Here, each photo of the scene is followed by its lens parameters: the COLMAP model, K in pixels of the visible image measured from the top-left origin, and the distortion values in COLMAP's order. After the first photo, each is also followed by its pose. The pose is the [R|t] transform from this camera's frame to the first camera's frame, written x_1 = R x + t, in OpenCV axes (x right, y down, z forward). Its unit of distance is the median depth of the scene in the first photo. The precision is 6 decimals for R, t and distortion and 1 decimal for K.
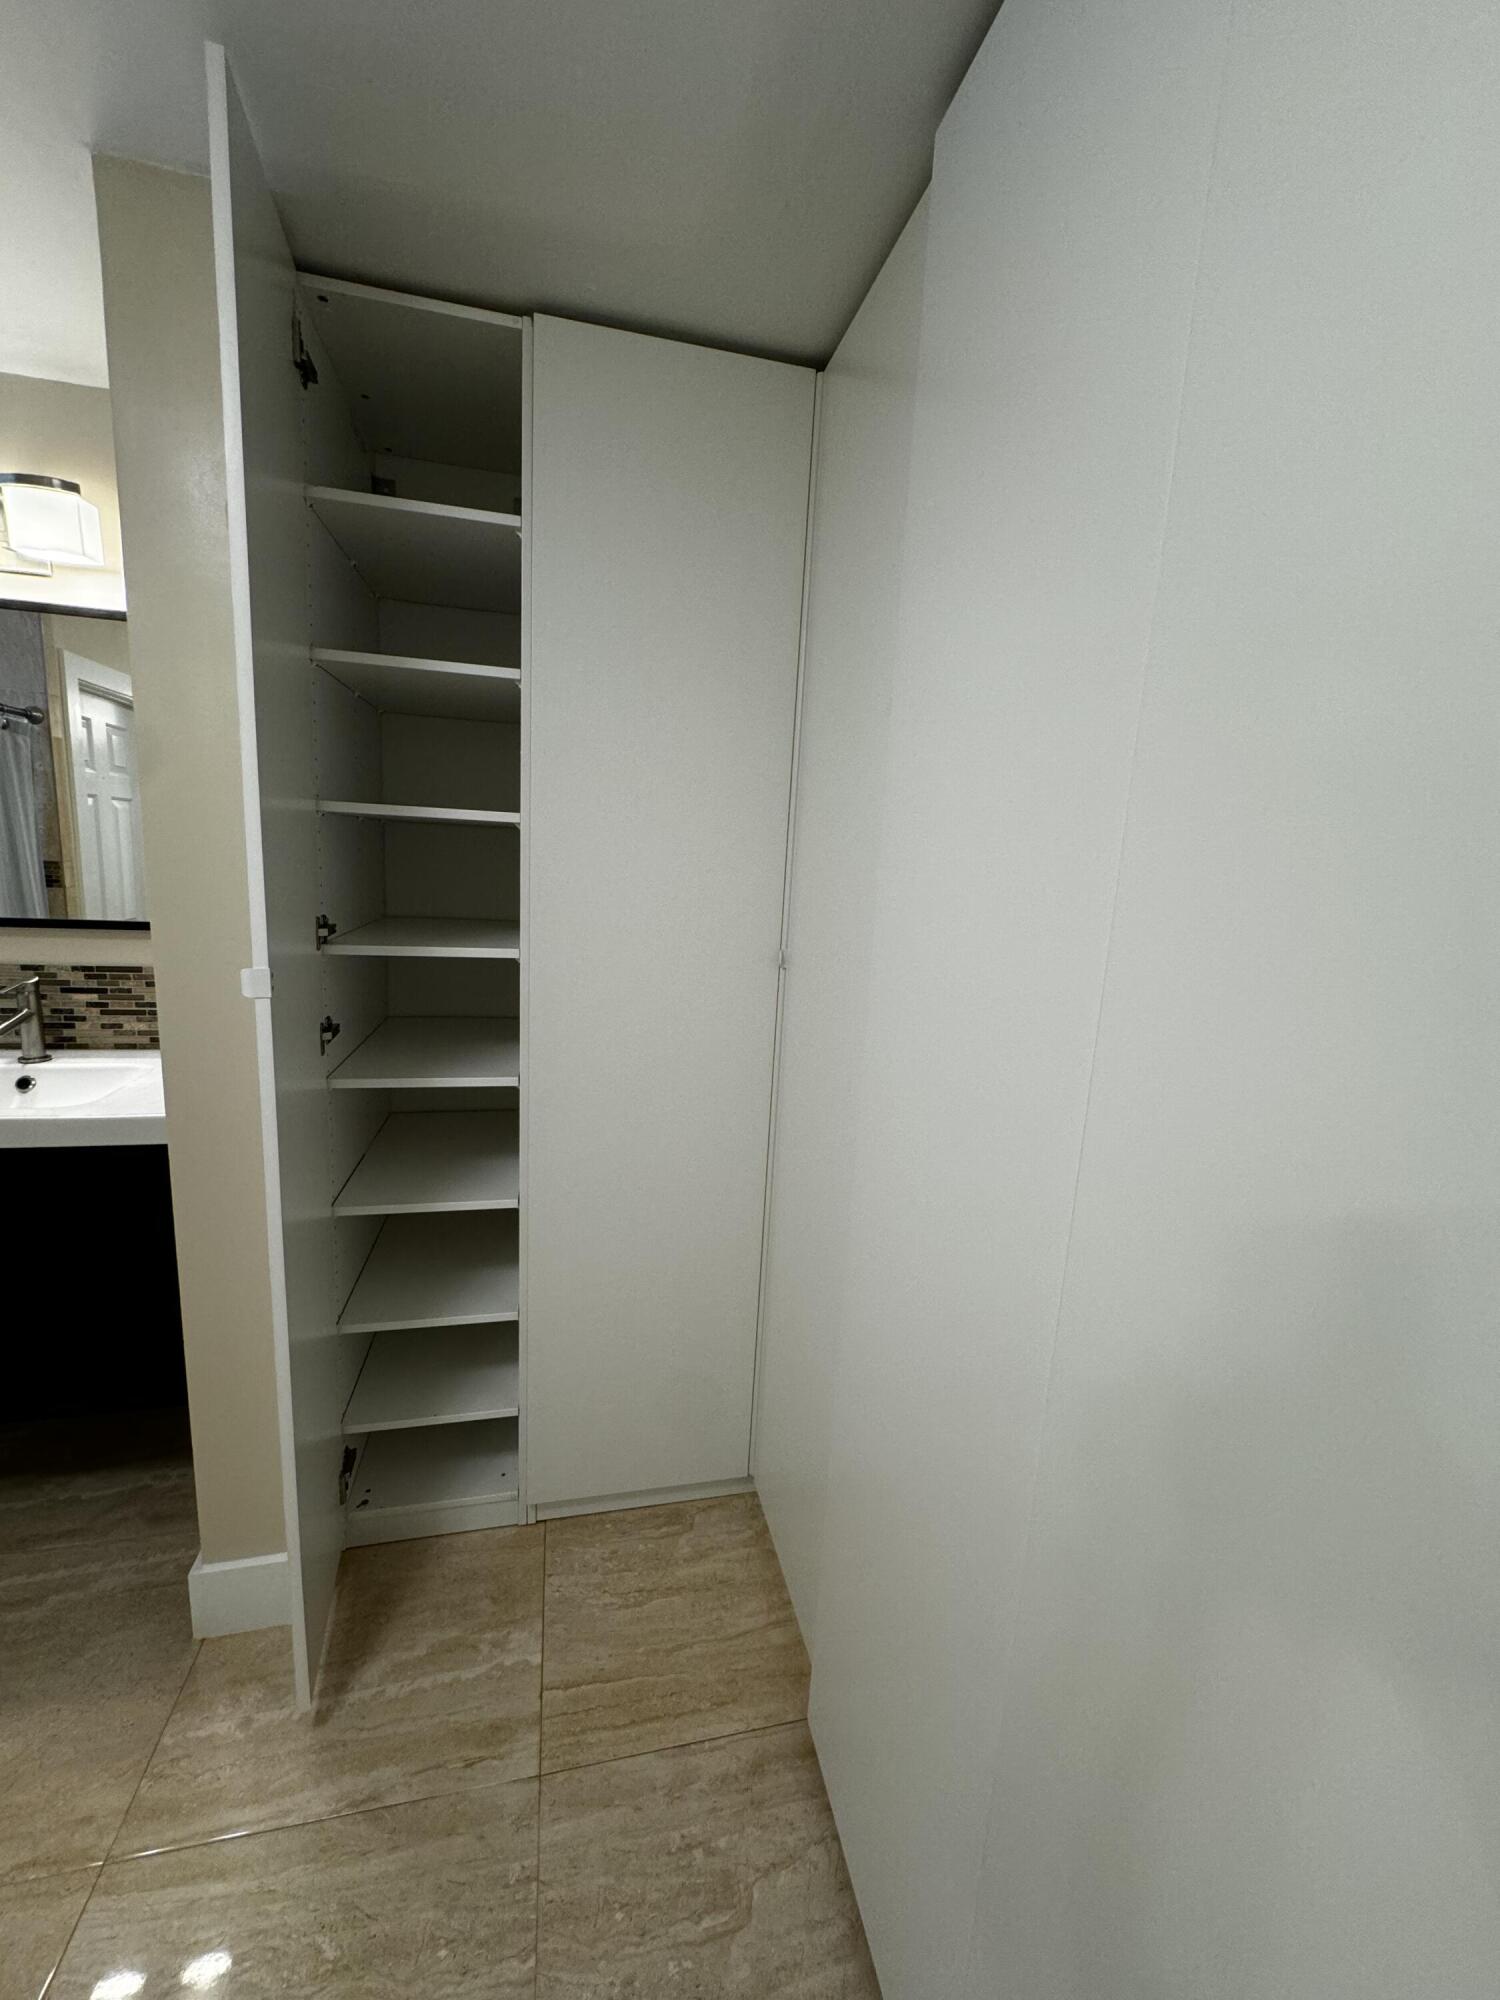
lens RADIAL K [[806.4, 0, 759.3], [0, 806.4, 992.8], [0, 0, 1]] dist [-0.003581, 0.001092]
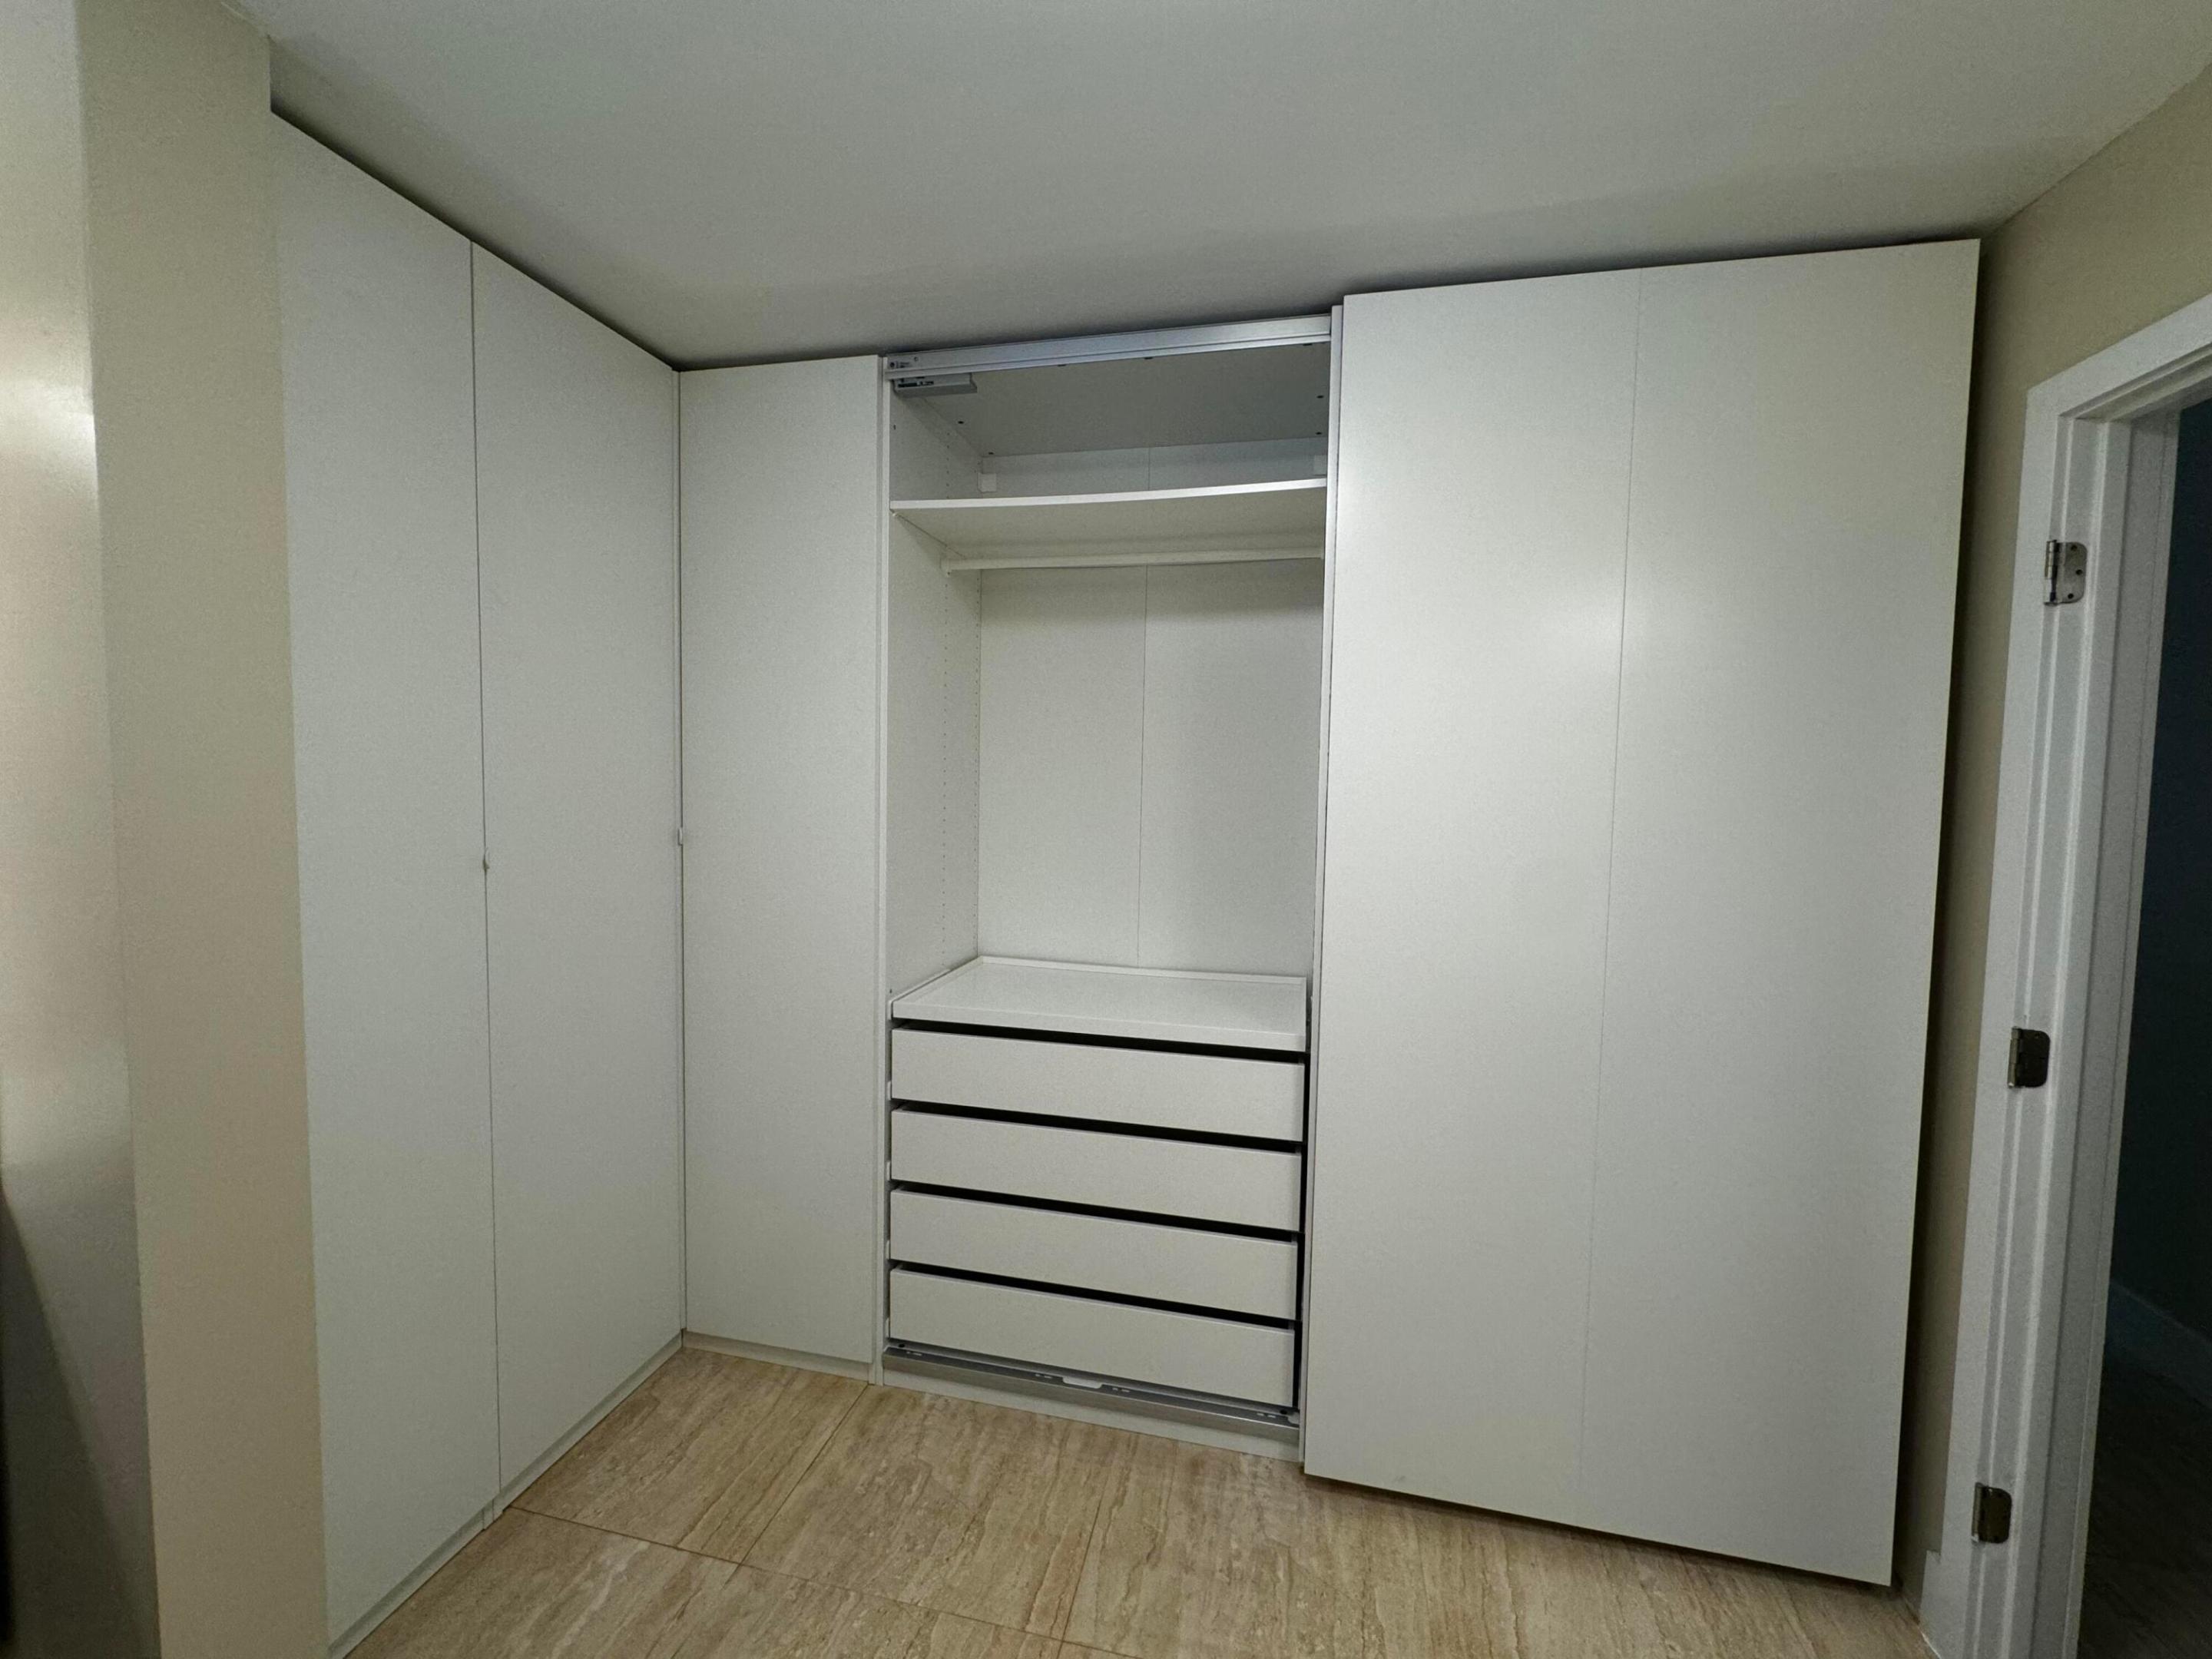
lens RADIAL K [[891.9, 0, 1107.5], [0, 891.9, 822.2], [0, 0, 1]] dist [-0.003581, 0.001092]
pose [[0.435482, -0.096676, 0.894991, -0.958285], [0.157812, 0.987019, 0.029828, -0.006859], [-0.886256, 0.128251, 0.445086, -0.129312]]
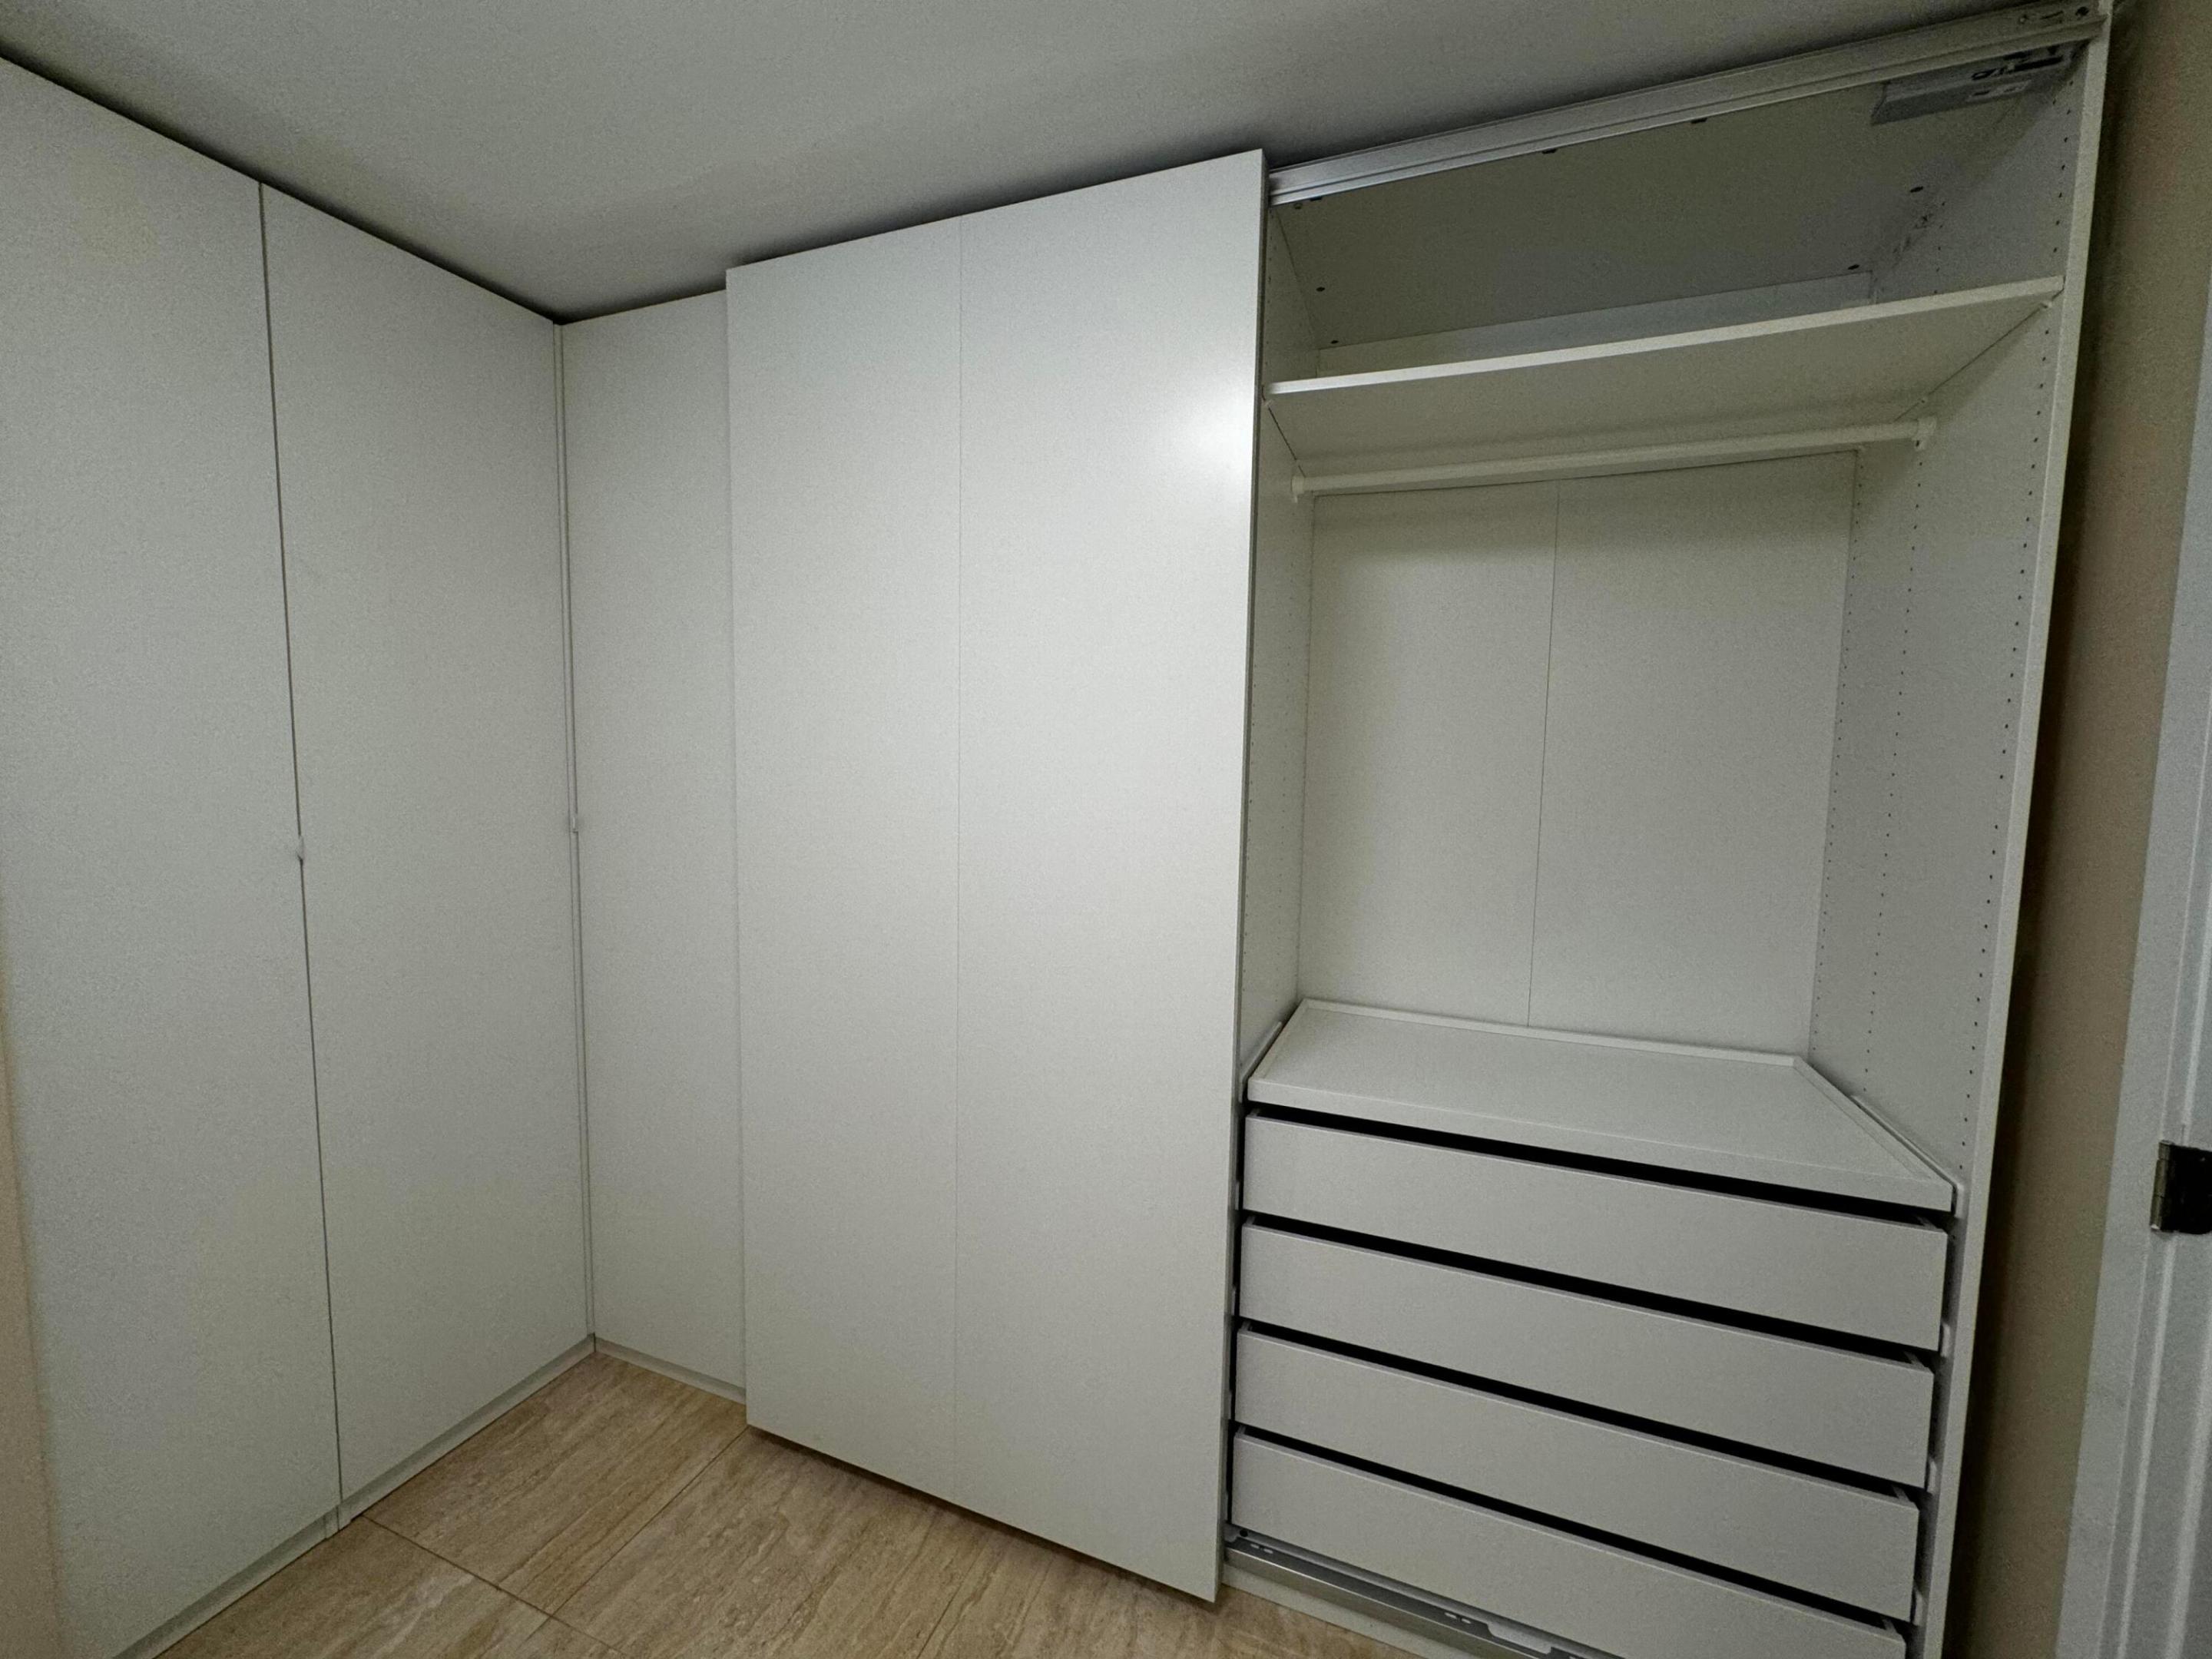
lens RADIAL K [[891.9, 0, 1109.6], [0, 891.9, 821.7], [0, 0, 1]] dist [-0.003581, 0.001092]
pose [[0.568545, -0.112557, 0.814916, -0.615744], [0.154037, 0.987641, 0.028946, 0.033925], [-0.808102, 0.109070, 0.578856, -0.324611]]
